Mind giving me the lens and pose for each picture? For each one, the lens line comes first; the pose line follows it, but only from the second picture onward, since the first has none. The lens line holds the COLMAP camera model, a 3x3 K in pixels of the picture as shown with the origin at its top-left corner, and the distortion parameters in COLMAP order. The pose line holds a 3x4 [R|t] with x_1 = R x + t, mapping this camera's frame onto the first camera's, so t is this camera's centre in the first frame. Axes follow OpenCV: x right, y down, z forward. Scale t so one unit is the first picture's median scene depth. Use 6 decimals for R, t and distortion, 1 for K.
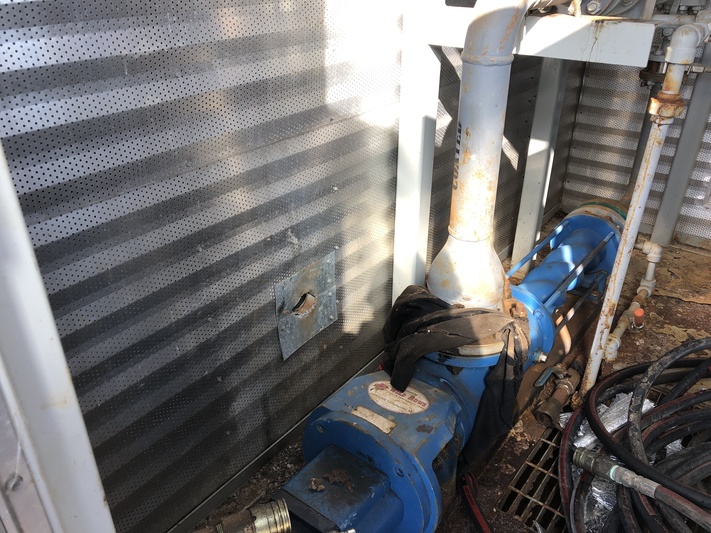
lens RADIAL K [[578.3, 0, 356.9], [0, 578.3, 264.8], [0, 0, 1]] dist [0.032774, -0.032294]
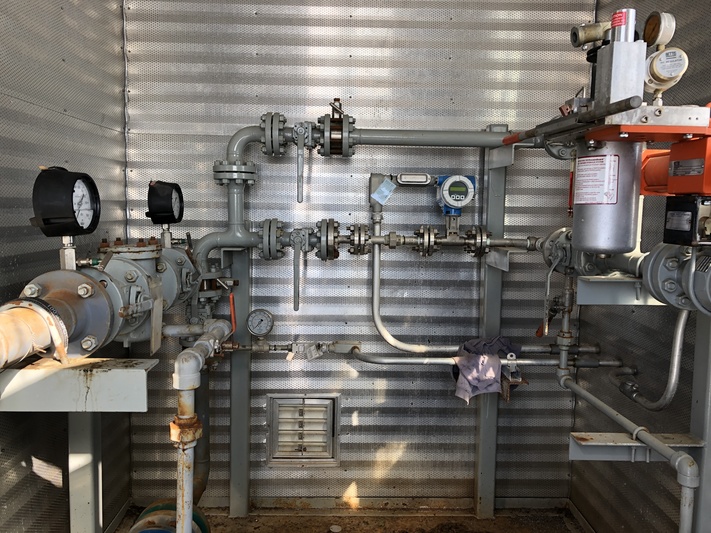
lens RADIAL K [[578.3, 0, 350.8], [0, 578.3, 262.7], [0, 0, 1]] dist [0.032774, -0.032294]
pose [[0.780983, -0.045219, 0.622913, 0.145053], [0.285895, 0.912627, -0.292193, -0.152562], [-0.555274, 0.406286, 0.725674, 0.036160]]
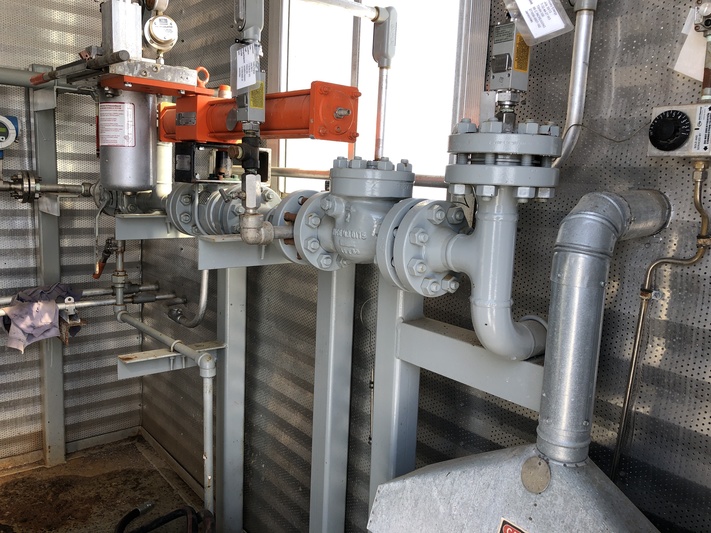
lens RADIAL K [[578.3, 0, 354.8], [0, 578.3, 264.7], [0, 0, 1]] dist [0.032774, -0.032294]
pose [[0.221997, -0.130377, 0.966292, 0.089713], [0.428035, 0.903455, 0.023561, -0.045965], [-0.876073, 0.408376, 0.256370, -0.101570]]
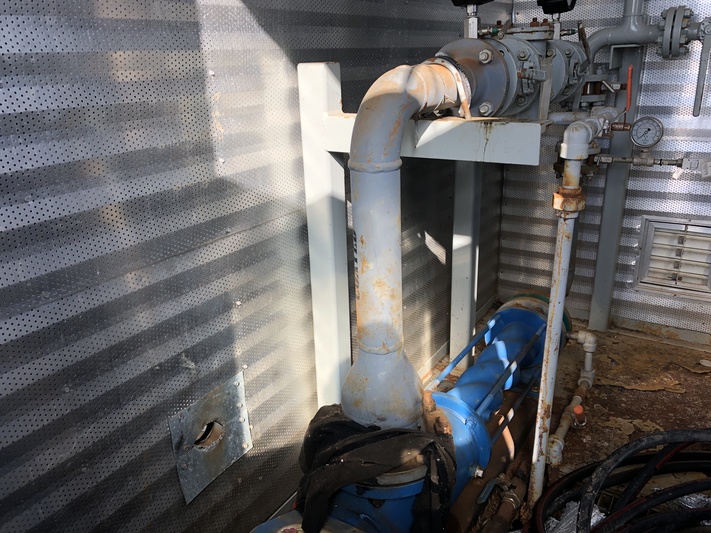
lens RADIAL K [[578.3, 0, 359.9], [0, 578.3, 266.1], [0, 0, 1]] dist [0.032774, -0.032294]
pose [[0.995148, -0.061216, 0.077025, 0.088636], [0.072521, 0.985440, -0.153780, -0.034705], [-0.066489, 0.158620, 0.985098, 0.067441]]
